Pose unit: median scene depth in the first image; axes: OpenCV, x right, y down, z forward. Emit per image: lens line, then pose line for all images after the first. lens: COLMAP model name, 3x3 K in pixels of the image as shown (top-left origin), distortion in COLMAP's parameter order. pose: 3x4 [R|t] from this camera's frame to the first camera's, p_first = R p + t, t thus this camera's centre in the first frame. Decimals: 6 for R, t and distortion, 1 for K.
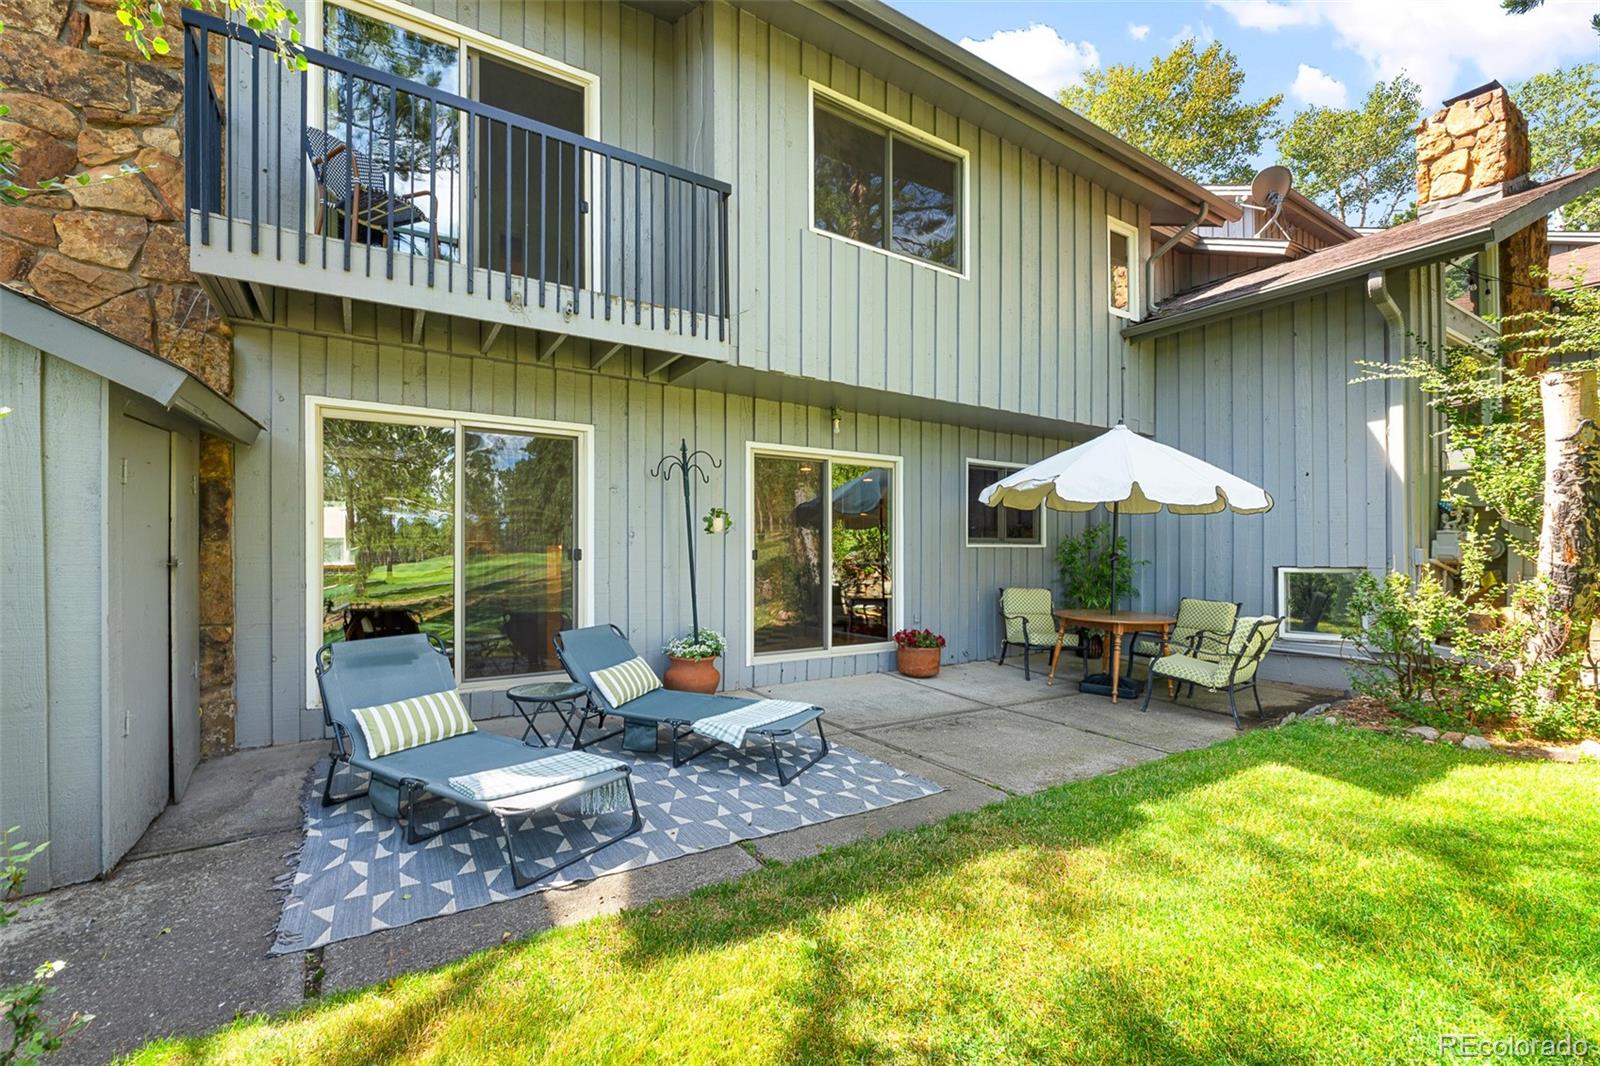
lens RADIAL K [[684.0, 0, 800.0], [0, 684.0, 533.0], [0, 0, 1]] dist [-0.001990, -0.000190]
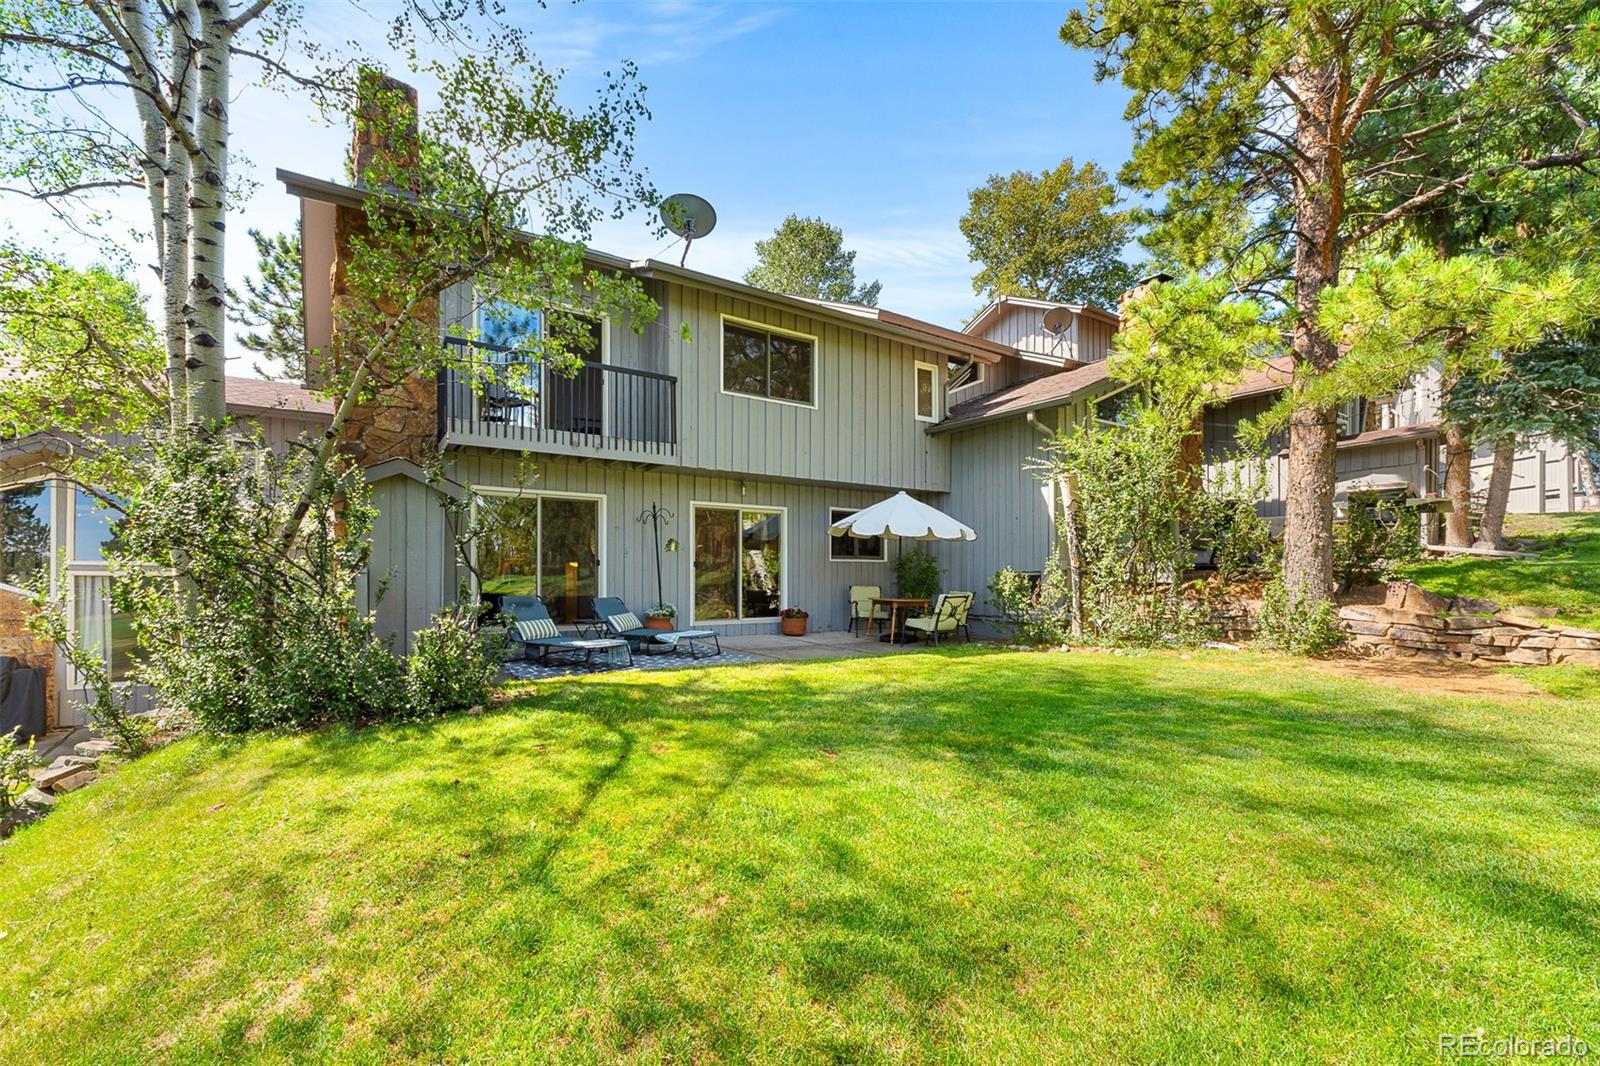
lens RADIAL K [[684.7, 0, 803.1], [0, 684.7, 552.4], [0, 0, 1]] dist [0.035305, -0.000007]
pose [[0.999673, 0.001172, 0.025554, 0.174891], [-0.000994, 0.999975, -0.006976, 0.014248], [-0.025561, 0.006948, 0.999649, -0.820394]]
